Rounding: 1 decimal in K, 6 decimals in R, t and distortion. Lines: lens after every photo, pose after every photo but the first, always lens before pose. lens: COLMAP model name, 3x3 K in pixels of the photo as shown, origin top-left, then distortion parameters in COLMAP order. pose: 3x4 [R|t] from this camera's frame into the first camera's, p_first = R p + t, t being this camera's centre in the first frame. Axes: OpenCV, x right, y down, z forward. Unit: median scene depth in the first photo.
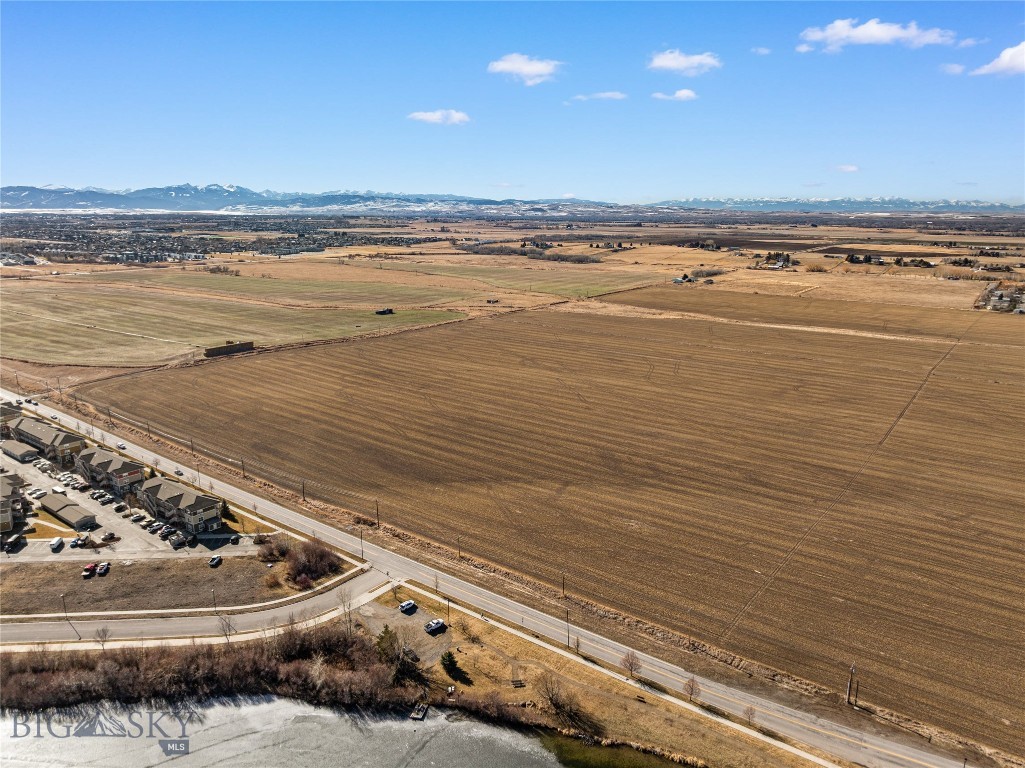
lens RADIAL K [[726.1, 0, 518.4], [0, 726.1, 359.0], [0, 0, 1]] dist [-0.044209, 0.009221]
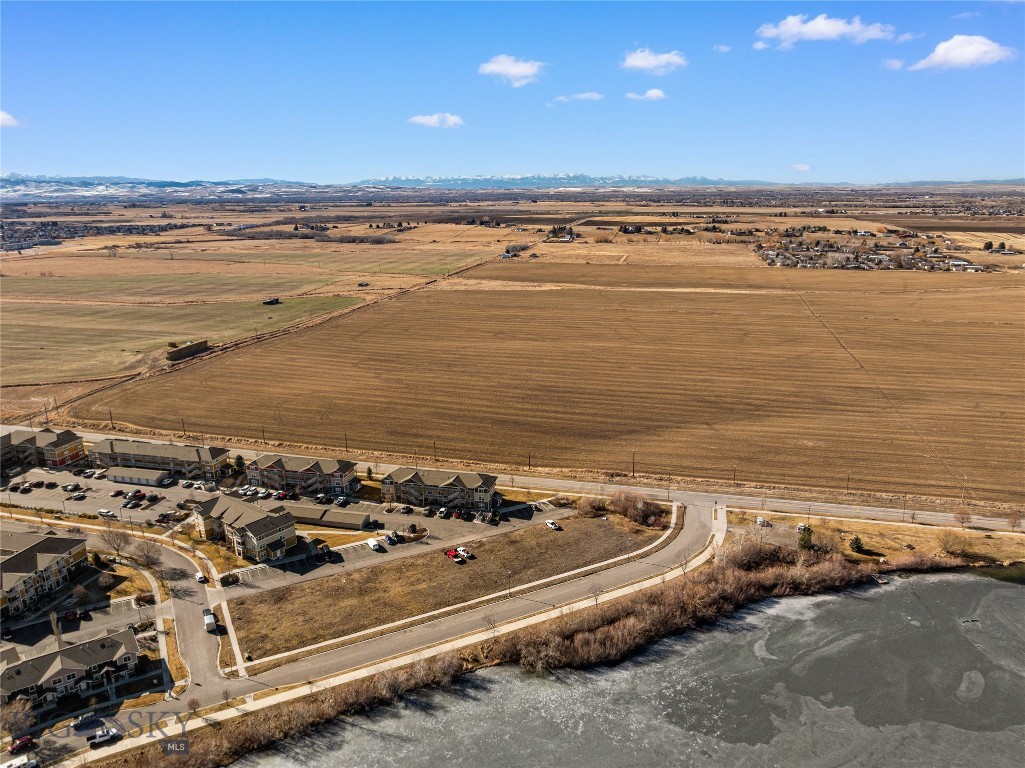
lens RADIAL K [[726.1, 0, 518.4], [0, 726.1, 359.0], [0, 0, 1]] dist [-0.044209, 0.009221]
pose [[0.923622, -0.098234, 0.370503, -0.419418], [0.087916, 0.995125, 0.044679, -0.008295], [-0.373086, -0.008693, 0.927756, 0.014295]]
